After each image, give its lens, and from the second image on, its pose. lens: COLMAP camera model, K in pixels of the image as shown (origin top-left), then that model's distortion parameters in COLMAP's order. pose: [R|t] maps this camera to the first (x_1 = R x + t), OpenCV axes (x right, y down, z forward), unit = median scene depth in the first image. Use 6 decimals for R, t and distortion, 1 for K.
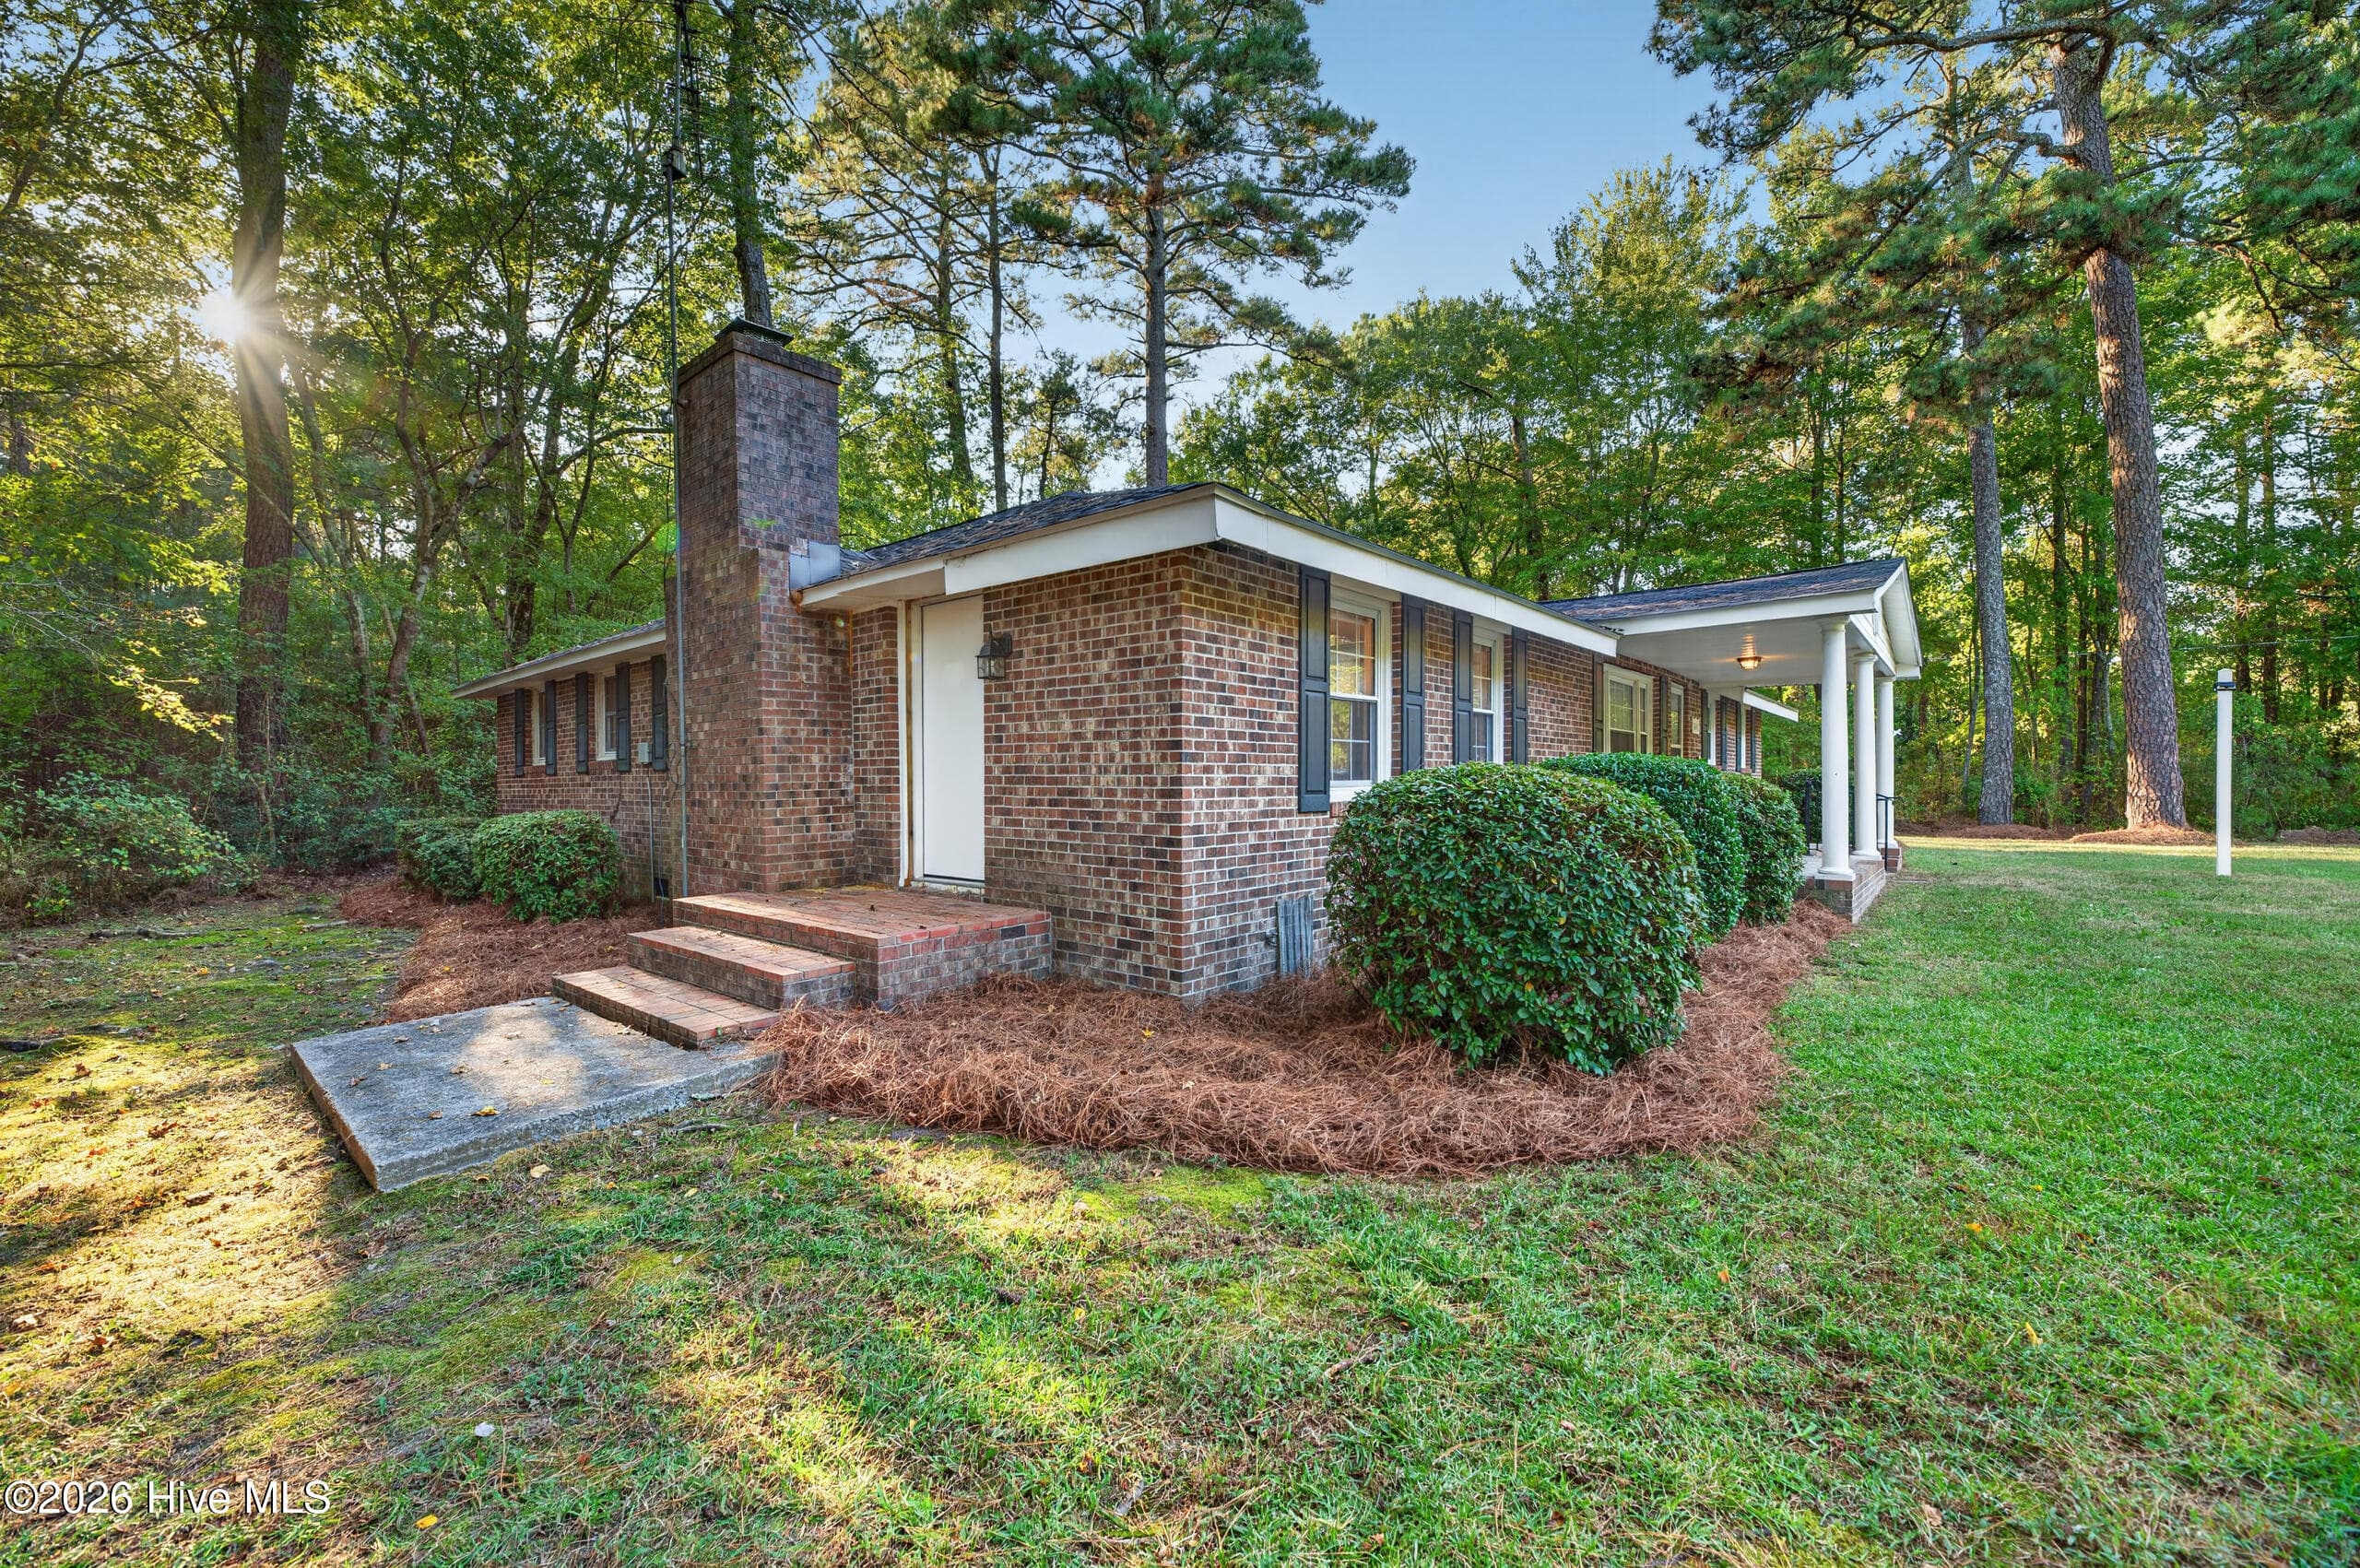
lens RADIAL K [[952.3, 0, 1175.5], [0, 952.3, 791.2], [0, 0, 1]] dist [-0.001265, -0.000379]
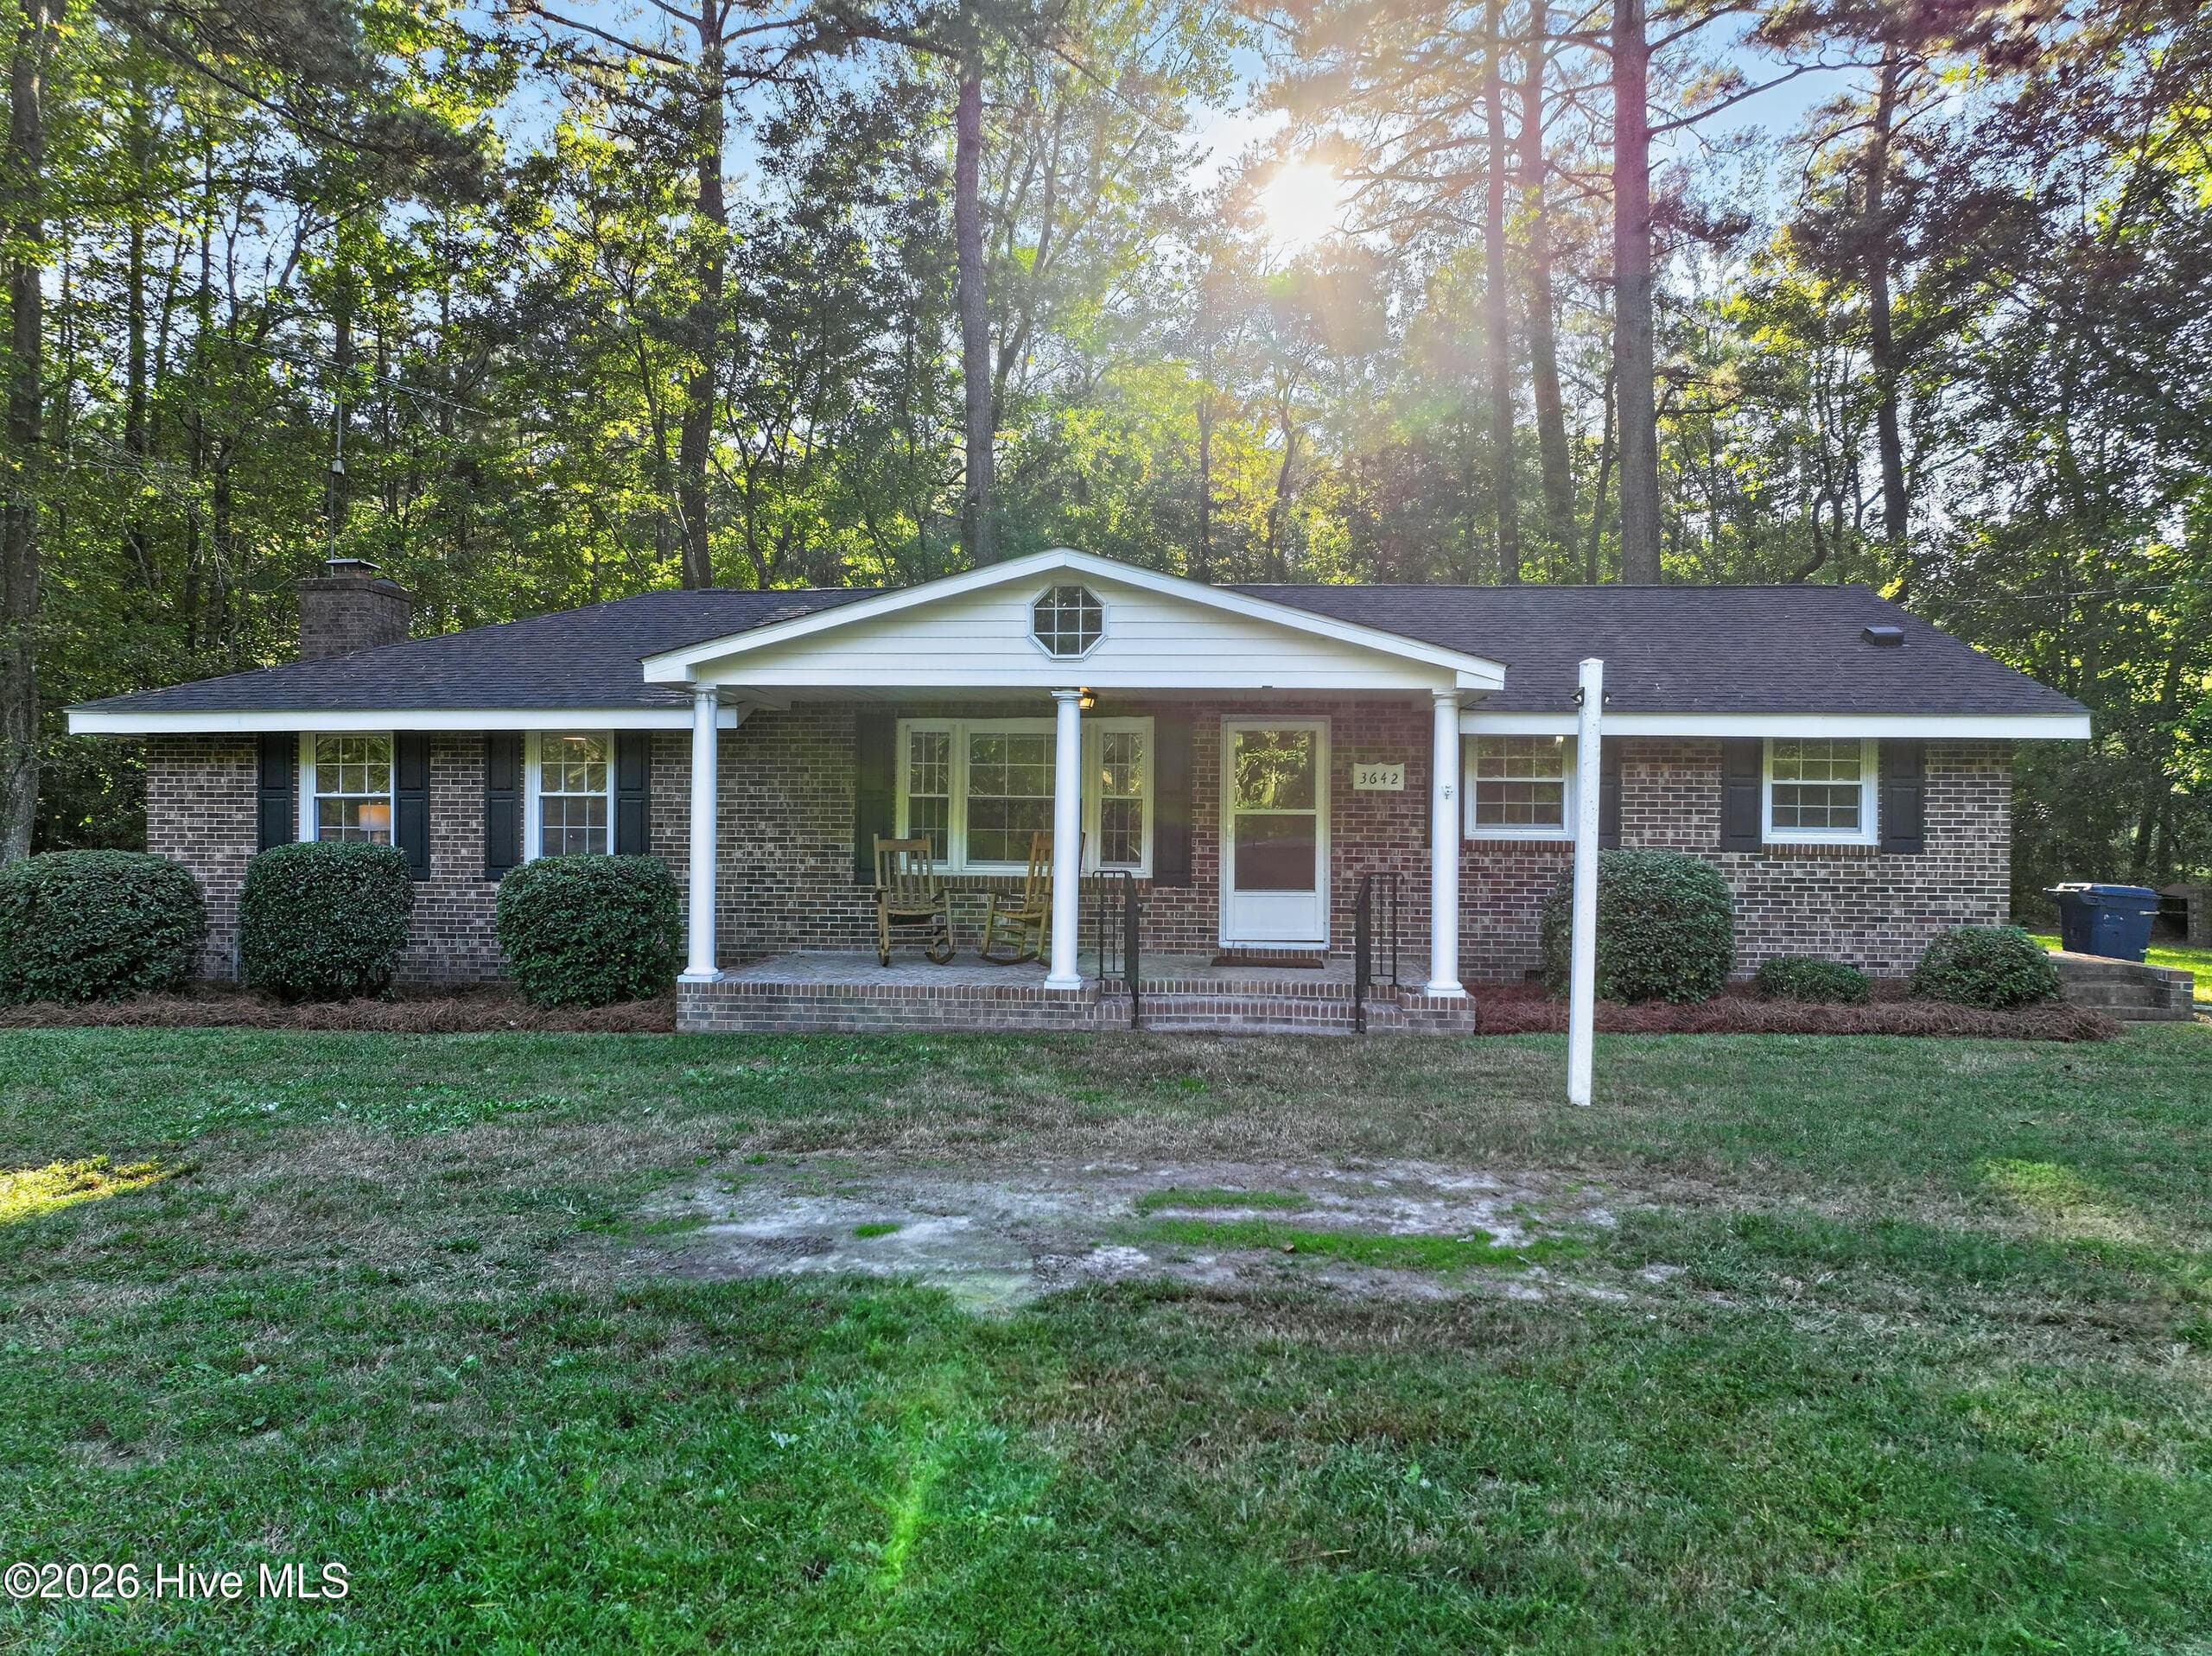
lens RADIAL K [[1573.3, 0, 1108.6], [0, 1573.3, 830.7], [0, 0, 1]] dist [0.001250, -0.001967]
pose [[0.573910, 0.011905, -0.818832, 2.585633], [-0.018696, 0.999824, 0.001432, -0.071508], [0.818705, 0.014487, 0.574031, 0.580569]]
